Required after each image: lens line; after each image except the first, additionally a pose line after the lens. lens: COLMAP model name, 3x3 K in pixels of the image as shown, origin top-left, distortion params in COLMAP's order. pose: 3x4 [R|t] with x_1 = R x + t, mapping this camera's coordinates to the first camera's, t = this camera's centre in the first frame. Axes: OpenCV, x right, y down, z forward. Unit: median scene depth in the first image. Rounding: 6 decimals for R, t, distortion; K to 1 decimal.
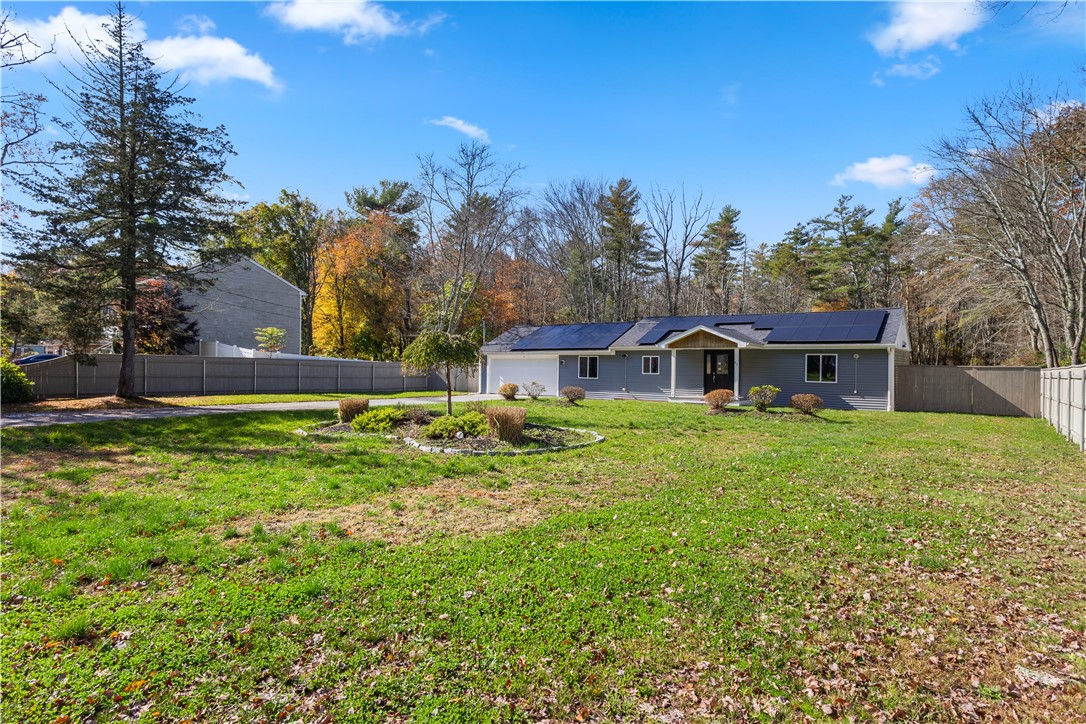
lens RADIAL K [[612.5, 0, 539.6], [0, 612.5, 360.2], [0, 0, 1]] dist [0.020322, -0.001481]
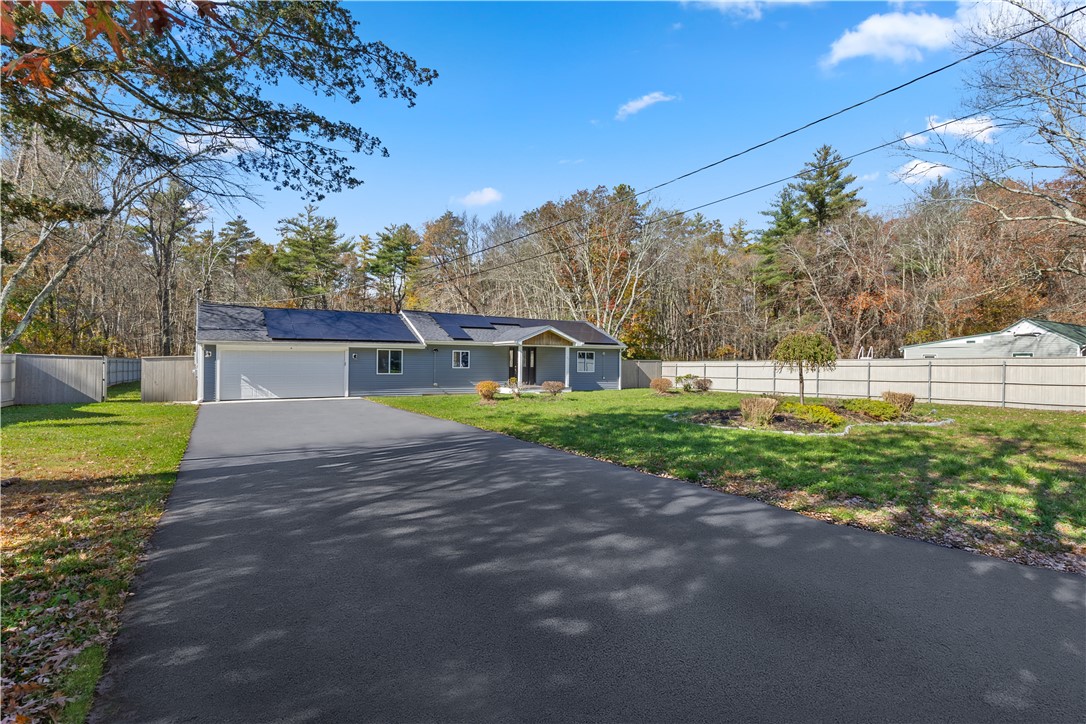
lens RADIAL K [[550.3, 0, 547.1], [0, 550.3, 364.3], [0, 0, 1]] dist [0.005261, 0.000168]
pose [[0.381654, -0.009288, 0.924259, -0.555595], [-0.010657, 0.999839, 0.014448, 0.001114], [-0.924244, -0.015364, 0.381493, 0.466698]]
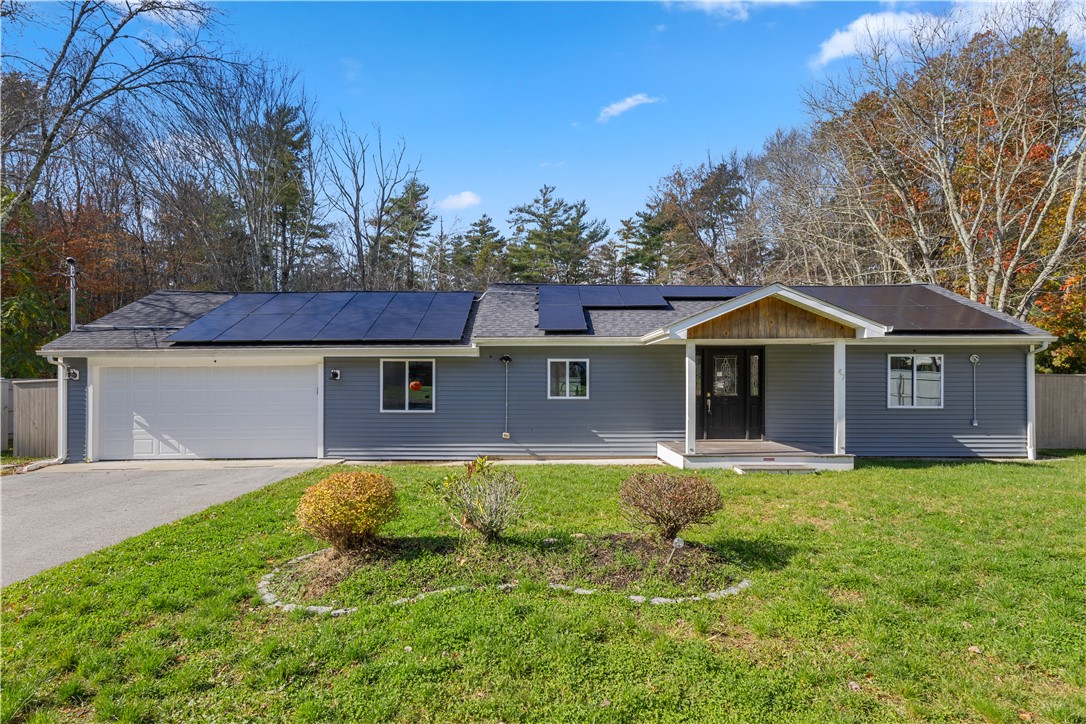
lens RADIAL K [[612.5, 0, 543.6], [0, 612.5, 368.9], [0, 0, 1]] dist [0.020322, -0.001481]
pose [[0.803486, -0.005114, 0.595302, -0.093562], [0.005640, 0.999984, 0.000978, -0.000204], [-0.595297, 0.002572, 0.803501, 0.585347]]
